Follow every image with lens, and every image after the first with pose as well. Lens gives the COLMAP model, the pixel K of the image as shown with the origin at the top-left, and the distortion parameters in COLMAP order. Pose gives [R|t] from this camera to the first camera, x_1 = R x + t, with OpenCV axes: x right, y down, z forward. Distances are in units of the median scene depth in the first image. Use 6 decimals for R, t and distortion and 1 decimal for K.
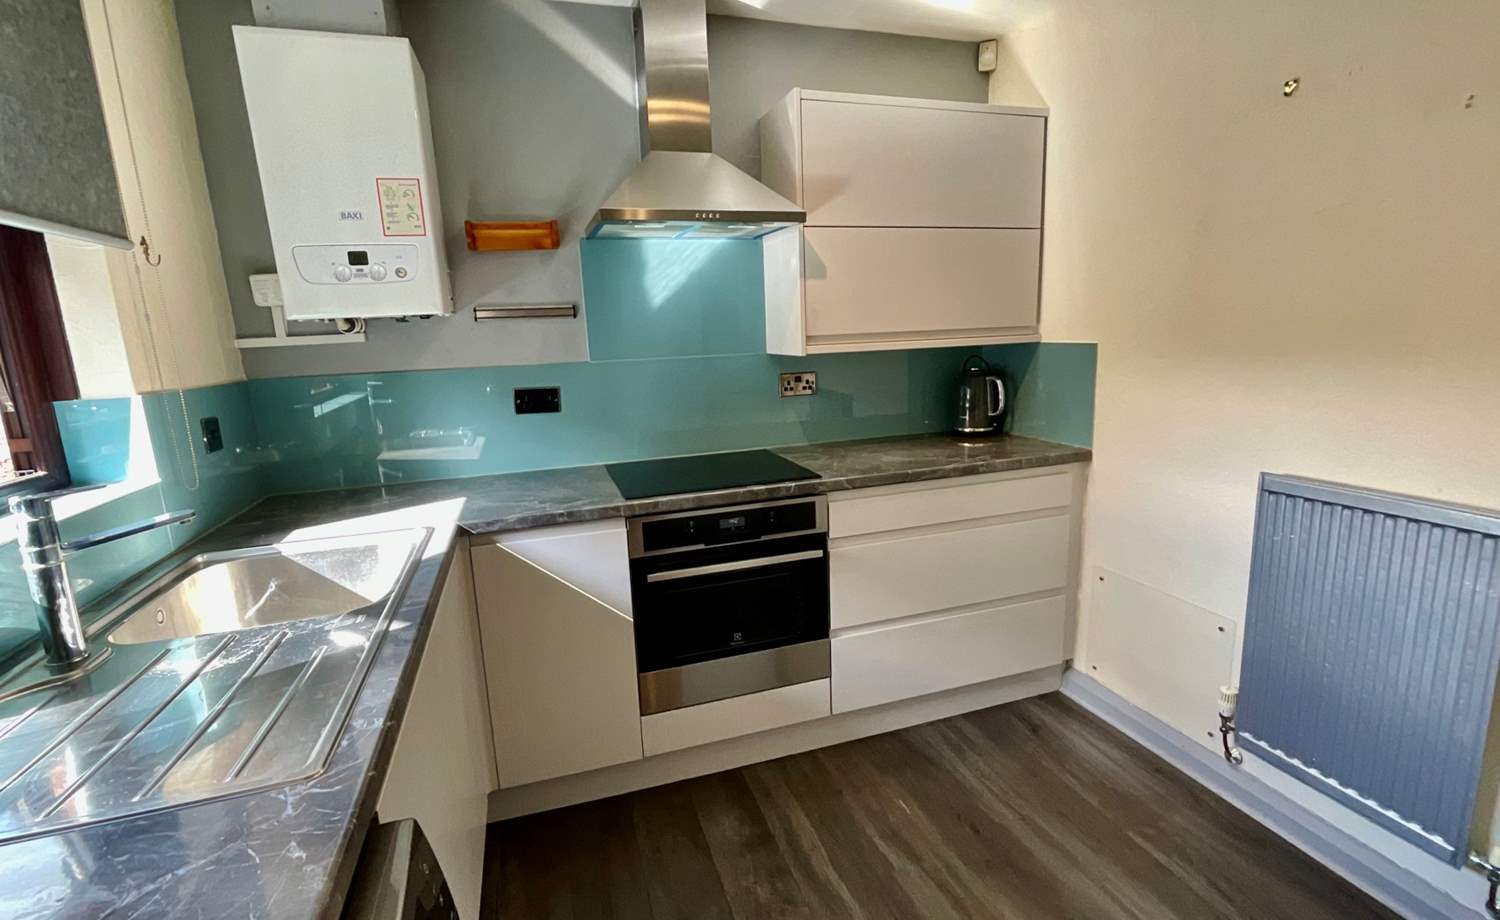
lens RADIAL K [[687.8, 0, 742.6], [0, 687.8, 456.1], [0, 0, 1]] dist [0.000809, -0.000594]
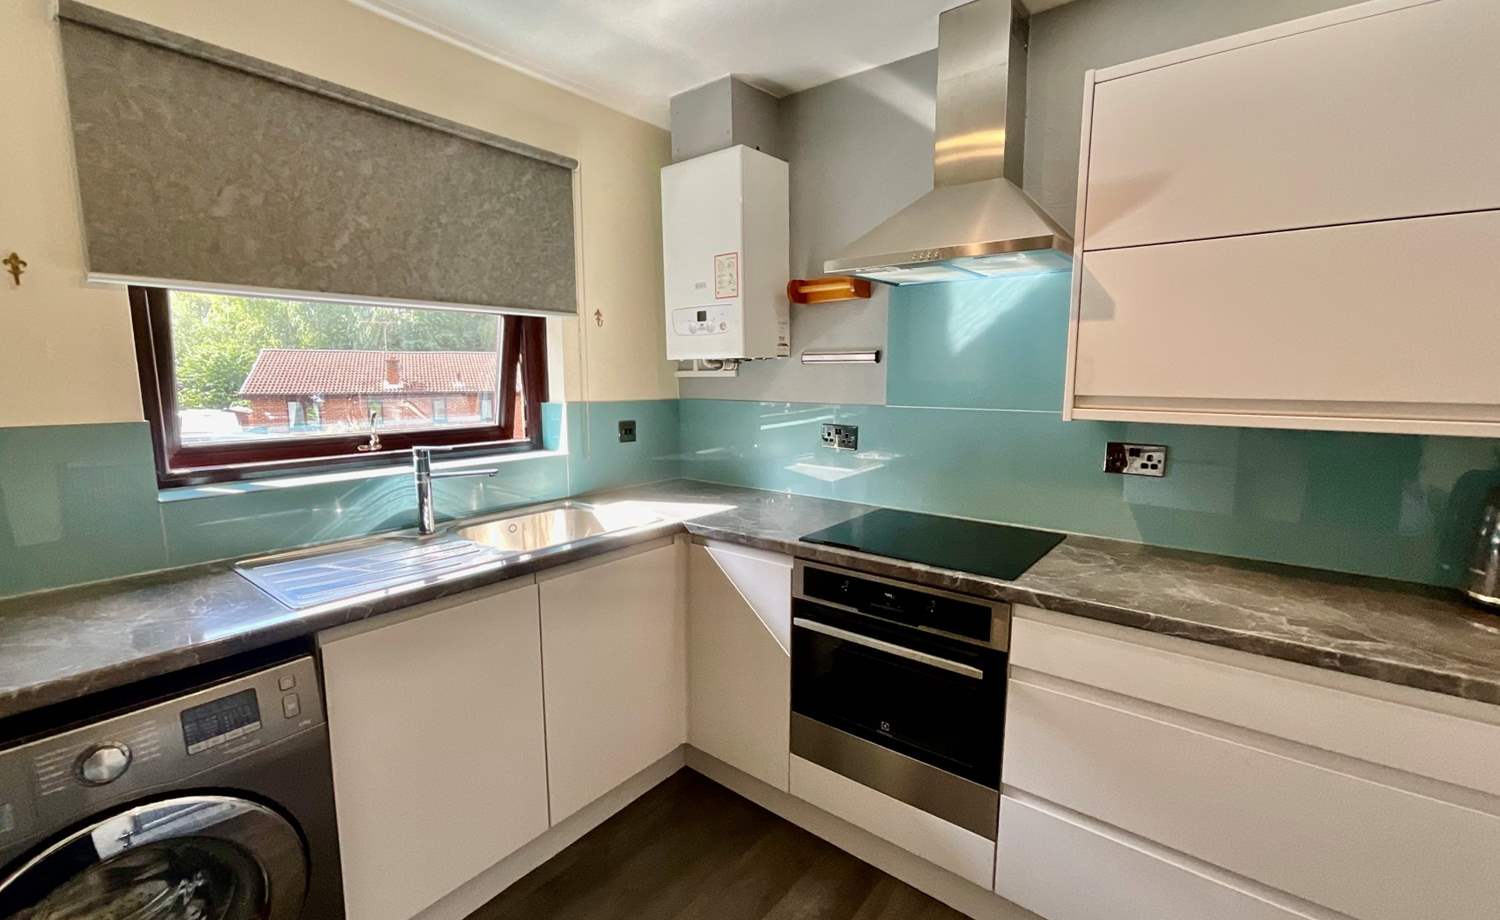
lens RADIAL K [[641.7, 0, 749.4], [0, 641.7, 460.8], [0, 0, 1]] dist [-0.000481, -0.000372]
pose [[0.552644, 0.151810, -0.819474, 0.520699], [-0.174075, 0.982609, 0.064637, -0.095415], [0.815035, 0.106929, 0.569459, 0.349087]]
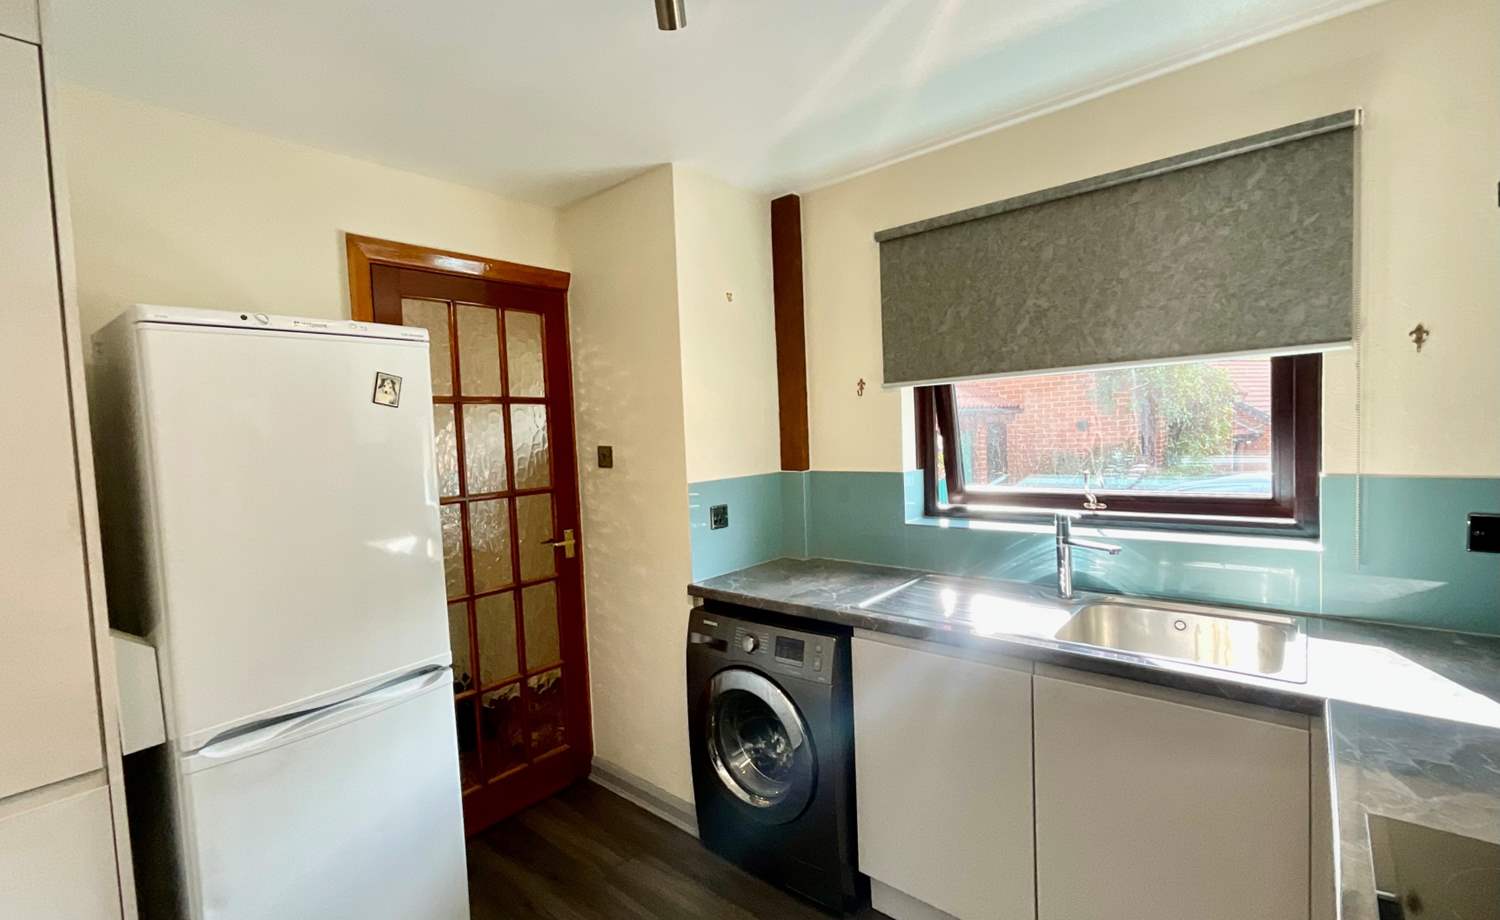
lens RADIAL K [[641.7, 0, 754.8], [0, 641.7, 462.6], [0, 0, 1]] dist [-0.000481, -0.000372]
pose [[-0.850400, 0.100742, -0.516401, 0.356775], [-0.021787, 0.973913, 0.225874, -0.244658], [0.525685, 0.203334, -0.826021, 1.015577]]
